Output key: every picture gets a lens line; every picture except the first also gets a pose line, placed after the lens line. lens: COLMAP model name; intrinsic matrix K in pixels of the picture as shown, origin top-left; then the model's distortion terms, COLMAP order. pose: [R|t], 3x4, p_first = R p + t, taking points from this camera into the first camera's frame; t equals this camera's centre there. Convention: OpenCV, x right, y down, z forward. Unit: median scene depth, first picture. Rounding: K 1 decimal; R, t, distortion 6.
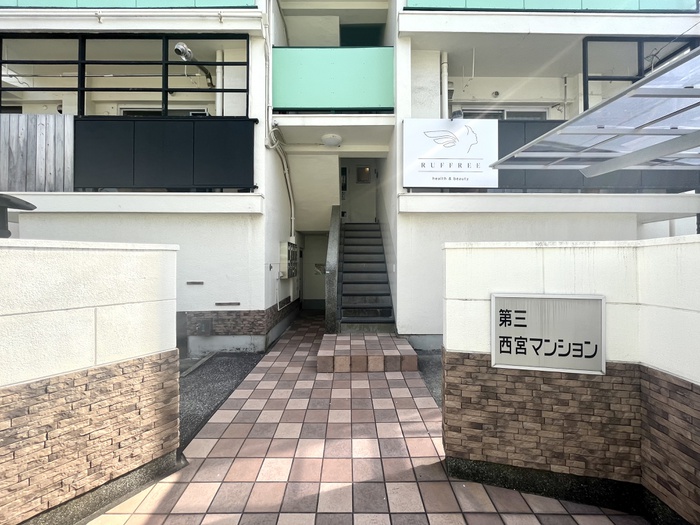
lens RADIAL K [[282.9, 0, 350.0], [0, 282.9, 262.5], [0, 0, 1]] dist [-0.003036, -0.000370]
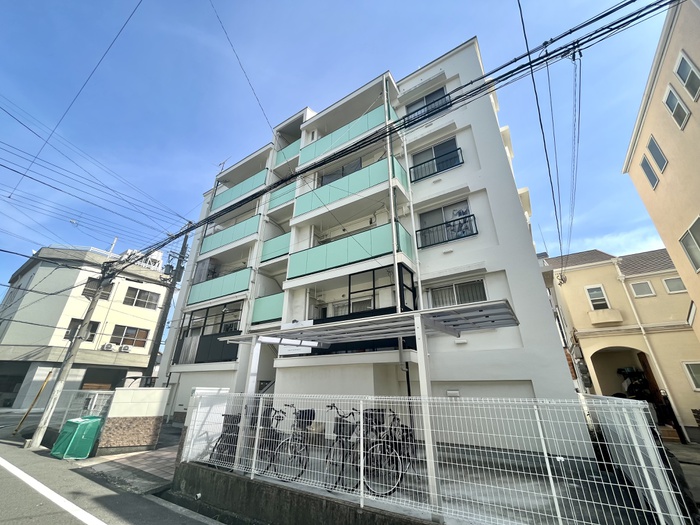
lens RADIAL K [[282.9, 0, 350.0], [0, 282.9, 262.5], [0, 0, 1]] dist [-0.003036, -0.000370]
pose [[0.834242, -0.224313, -0.503711, 1.924549], [-0.003843, 0.911127, -0.412109, -0.017318], [0.551385, 0.345734, 0.759238, -0.623095]]
